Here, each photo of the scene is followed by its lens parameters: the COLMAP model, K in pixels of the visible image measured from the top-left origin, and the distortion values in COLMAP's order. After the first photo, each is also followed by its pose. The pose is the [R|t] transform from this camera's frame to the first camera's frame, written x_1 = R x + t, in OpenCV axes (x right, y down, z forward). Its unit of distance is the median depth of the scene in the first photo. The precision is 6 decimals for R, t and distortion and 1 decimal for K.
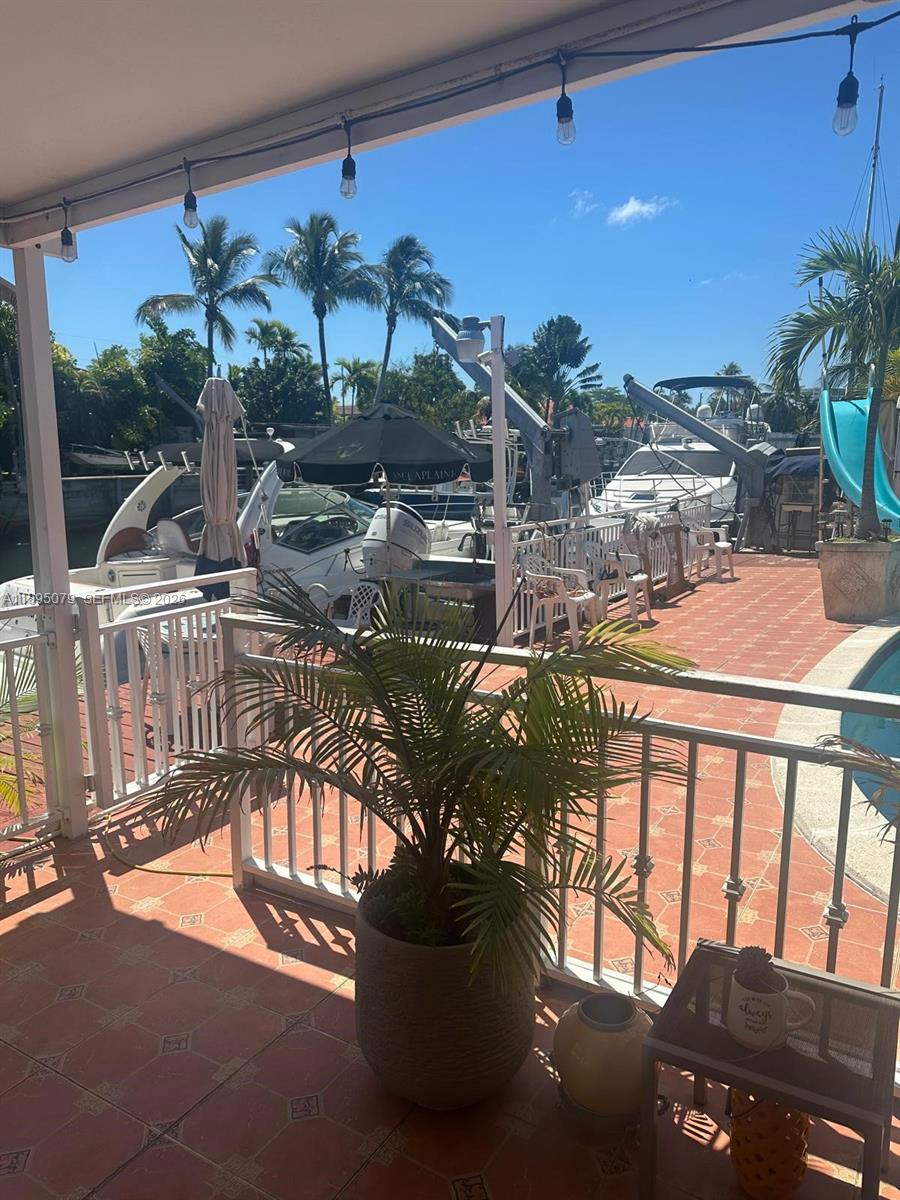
lens RADIAL K [[798.1, 0, 447.4], [0, 798.1, 601.5], [0, 0, 1]] dist [0.068270, -0.000516]
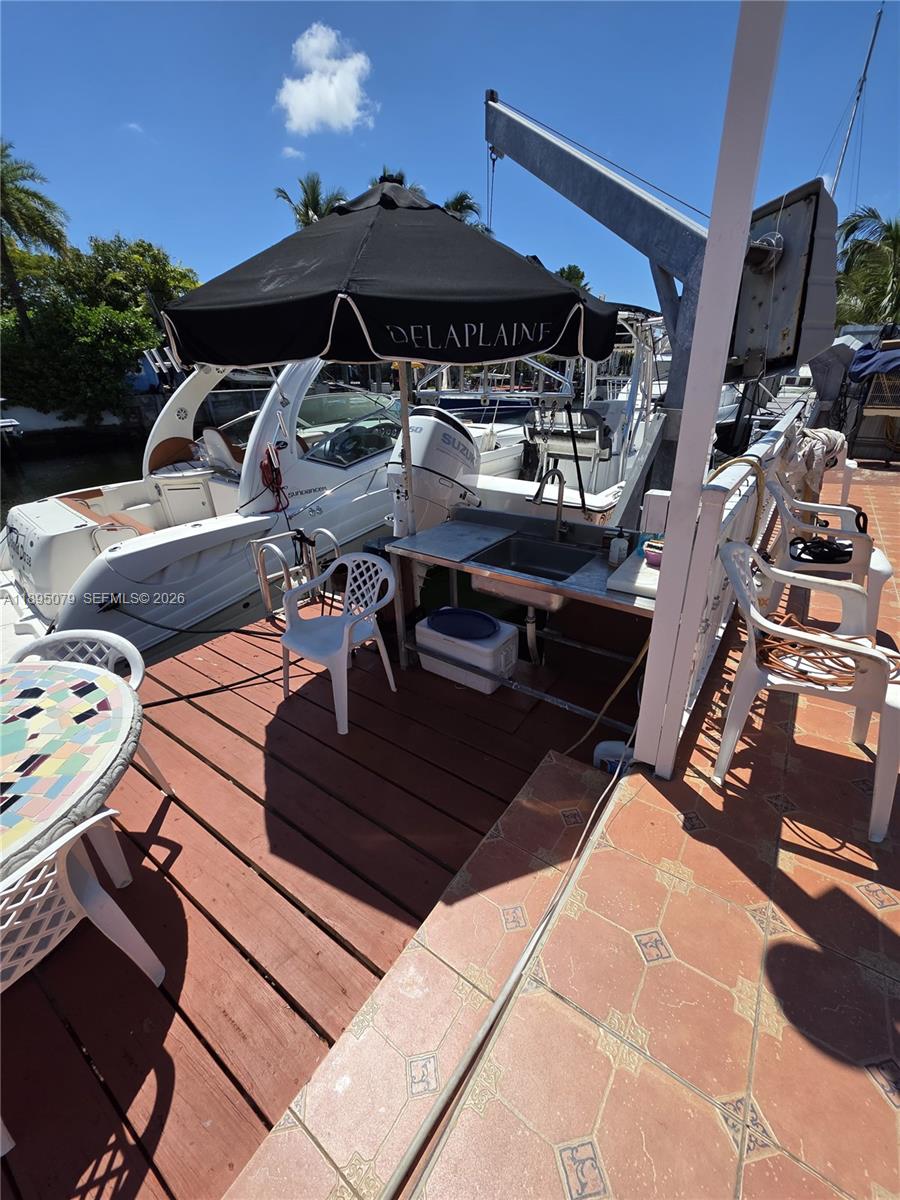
lens RADIAL K [[468.5, 0, 457.2], [0, 468.5, 597.8], [0, 0, 1]] dist [-0.009101, 0.001552]
pose [[0.998248, 0.015649, -0.057069, -0.011750], [-0.000153, 0.965079, 0.261959, -0.054076], [0.059175, -0.261491, 0.963390, 0.431035]]
